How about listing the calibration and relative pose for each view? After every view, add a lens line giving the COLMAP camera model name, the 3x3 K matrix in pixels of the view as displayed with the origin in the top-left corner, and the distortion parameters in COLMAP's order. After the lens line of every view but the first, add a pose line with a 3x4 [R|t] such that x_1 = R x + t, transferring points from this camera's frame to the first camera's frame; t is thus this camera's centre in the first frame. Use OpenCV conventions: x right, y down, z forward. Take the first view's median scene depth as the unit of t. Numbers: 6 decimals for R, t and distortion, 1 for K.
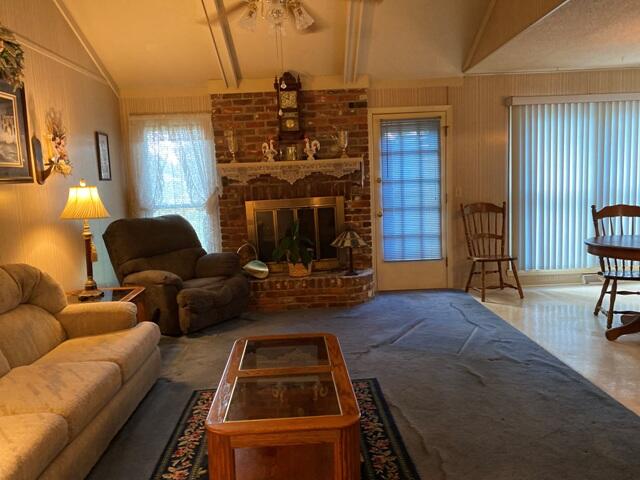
lens RADIAL K [[483.7, 0, 320.0], [0, 483.7, 240.0], [0, 0, 1]] dist [0.086450, -0.141339]
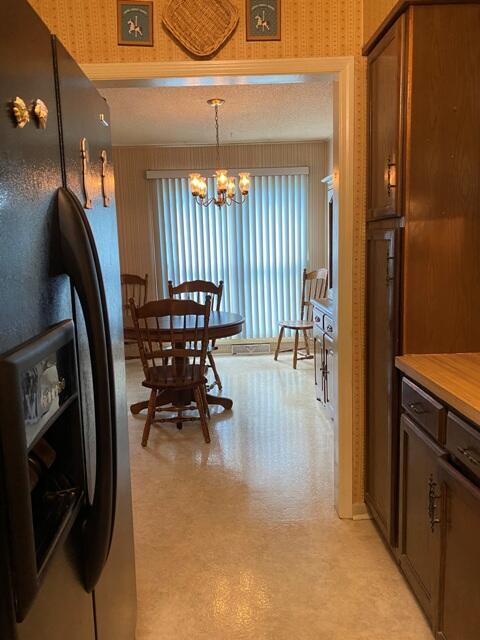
lens RADIAL K [[483.7, 0, 237.7], [0, 483.7, 312.0], [0, 0, 1]] dist [0.086450, -0.141339]
pose [[0.999396, 0.007609, 0.033921, 0.543108], [-0.008366, 0.999718, 0.022224, -0.023578], [-0.033742, -0.022494, 0.999177, -0.019148]]
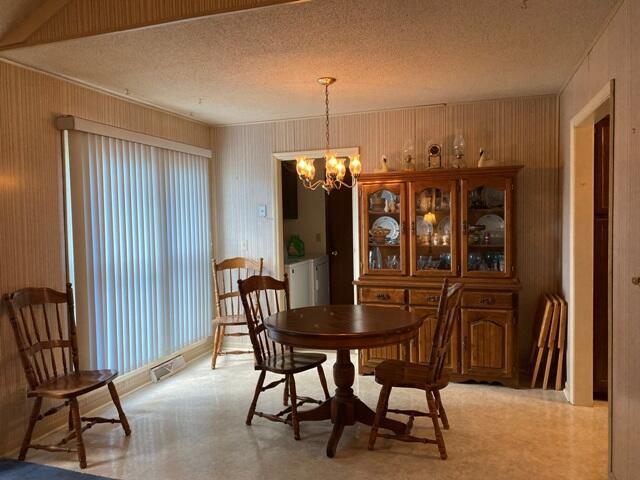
lens RADIAL K [[483.7, 0, 320.0], [0, 483.7, 240.0], [0, 0, 1]] dist [0.086450, -0.141339]
pose [[0.331506, -0.009422, 0.943406, -0.093001], [0.122961, 0.991853, -0.033301, -0.074300], [-0.935406, 0.127042, 0.329964, 0.510199]]
